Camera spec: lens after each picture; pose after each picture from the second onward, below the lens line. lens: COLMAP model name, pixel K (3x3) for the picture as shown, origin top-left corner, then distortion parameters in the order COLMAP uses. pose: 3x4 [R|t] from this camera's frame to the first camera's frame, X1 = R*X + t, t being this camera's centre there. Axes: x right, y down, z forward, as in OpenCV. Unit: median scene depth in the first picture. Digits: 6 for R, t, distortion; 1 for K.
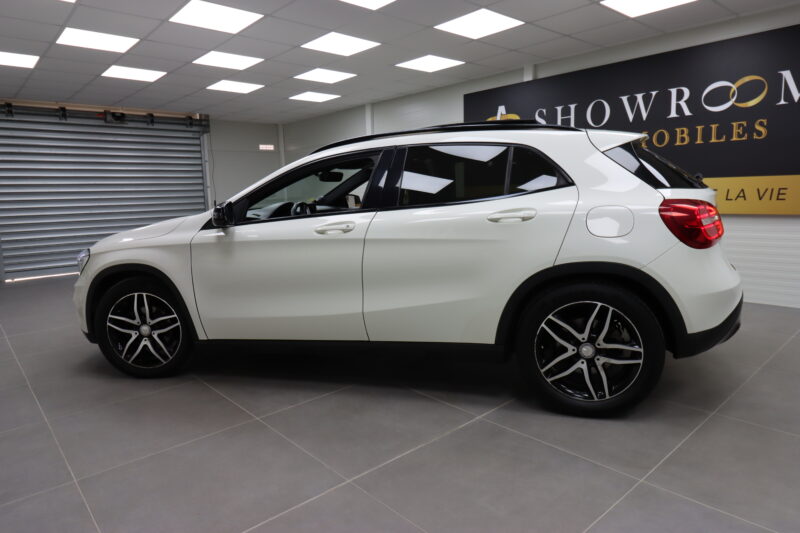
lens RADIAL K [[515.0, 0, 394.6], [0, 515.0, 261.0], [0, 0, 1]] dist [0.002858, -0.006430]
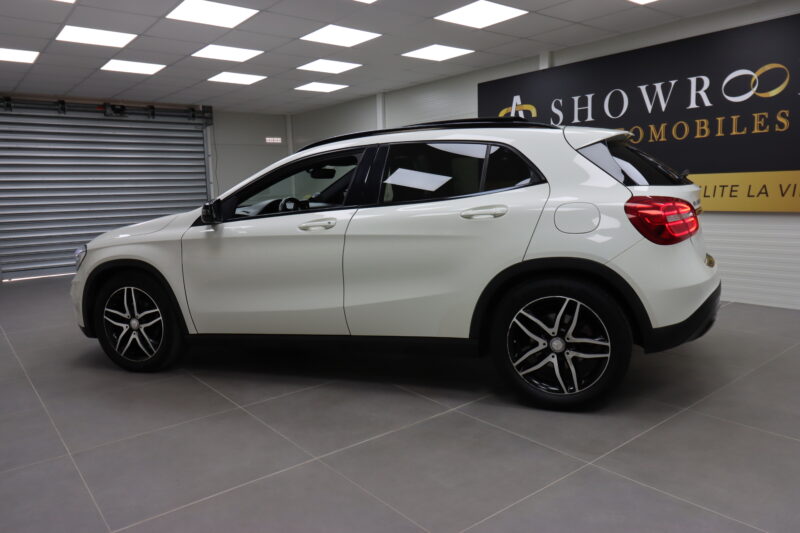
lens RADIAL K [[589.0, 0, 391.8], [0, 589.0, 262.1], [0, 0, 1]] dist [0.008837, -0.008015]
pose [[0.998192, 0.006032, -0.059799, 0.066907], [-0.006466, 0.999954, -0.007068, 0.011948], [0.059754, 0.007442, 0.998185, -0.106354]]
